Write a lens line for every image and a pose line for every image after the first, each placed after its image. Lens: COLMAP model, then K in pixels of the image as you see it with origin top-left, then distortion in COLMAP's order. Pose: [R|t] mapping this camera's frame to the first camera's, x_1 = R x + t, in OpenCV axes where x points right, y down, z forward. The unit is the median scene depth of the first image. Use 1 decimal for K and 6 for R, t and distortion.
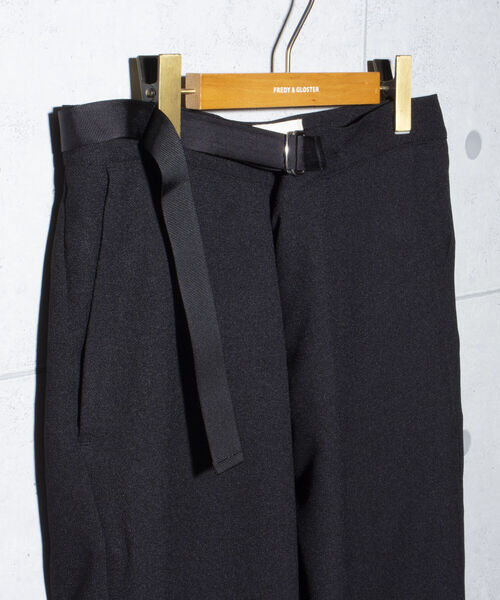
lens RADIAL K [[1106.6, 0, 252.2], [0, 1106.6, 298.9], [0, 0, 1]] dist [-0.102533, 0.000000]
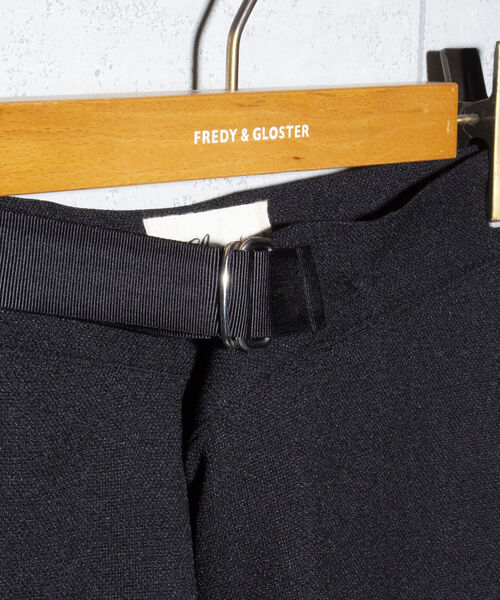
lens RADIAL K [[1693.2, 0, 251.3], [0, 1693.2, 300.7], [0, 0, 1]] dist [0.147020, 0.000000]
pose [[0.999725, 0.014657, 0.018322, 0.029337], [-0.014187, 0.999573, -0.025549, -0.114467], [-0.018689, 0.025282, 0.999506, 0.389251]]
